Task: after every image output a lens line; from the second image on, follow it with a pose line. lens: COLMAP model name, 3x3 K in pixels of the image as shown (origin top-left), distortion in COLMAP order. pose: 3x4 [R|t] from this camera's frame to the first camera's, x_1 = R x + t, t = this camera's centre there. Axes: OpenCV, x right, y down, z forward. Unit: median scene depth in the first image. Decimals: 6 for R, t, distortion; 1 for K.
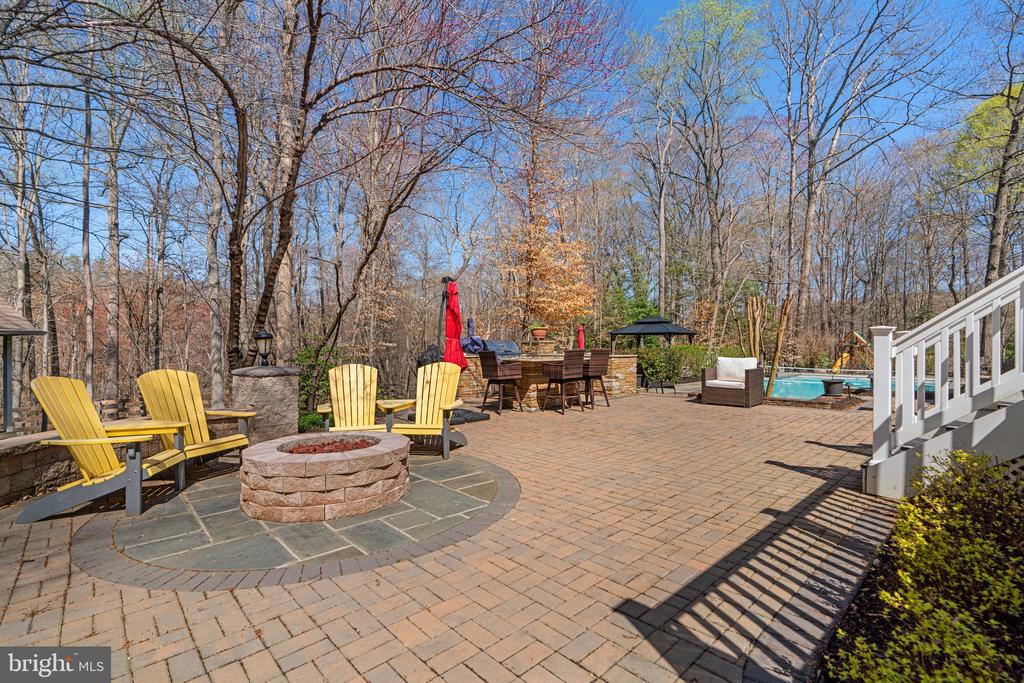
lens RADIAL K [[475.6, 0, 511.6], [0, 475.6, 348.1], [0, 0, 1]] dist [-0.001532, -0.000405]
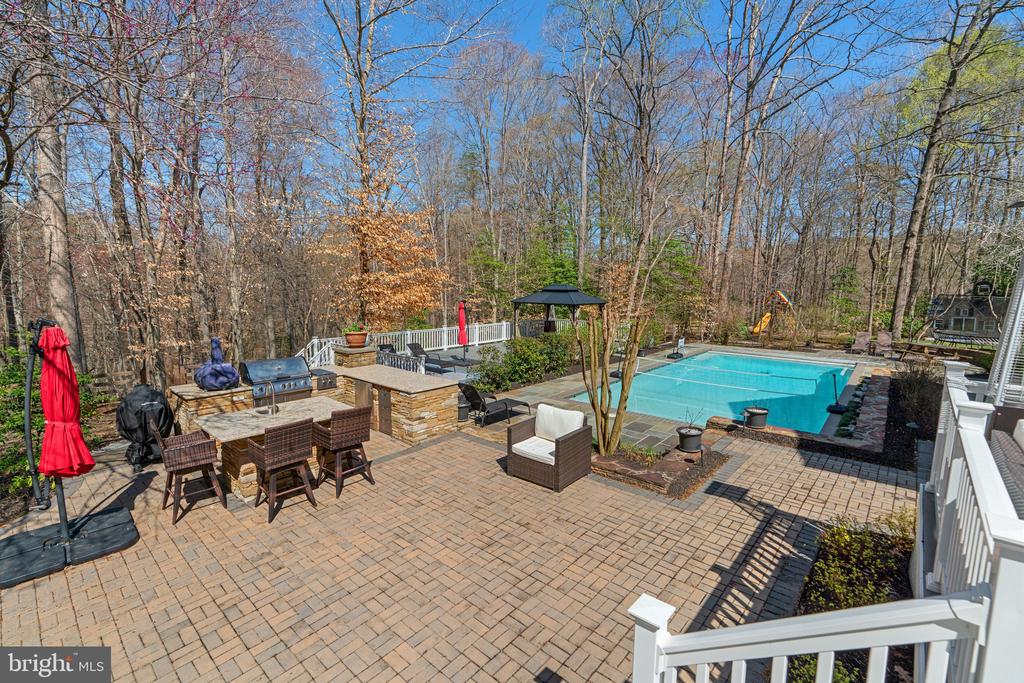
lens RADIAL K [[462.4, 0, 511.4], [0, 462.4, 352.6], [0, 0, 1]] dist [-0.012031, 0.000495]
pose [[0.996438, -0.005917, 0.084116, 0.102558], [-0.006304, 0.989515, 0.144291, -0.049702], [-0.084088, -0.144308, 0.985954, 0.097216]]
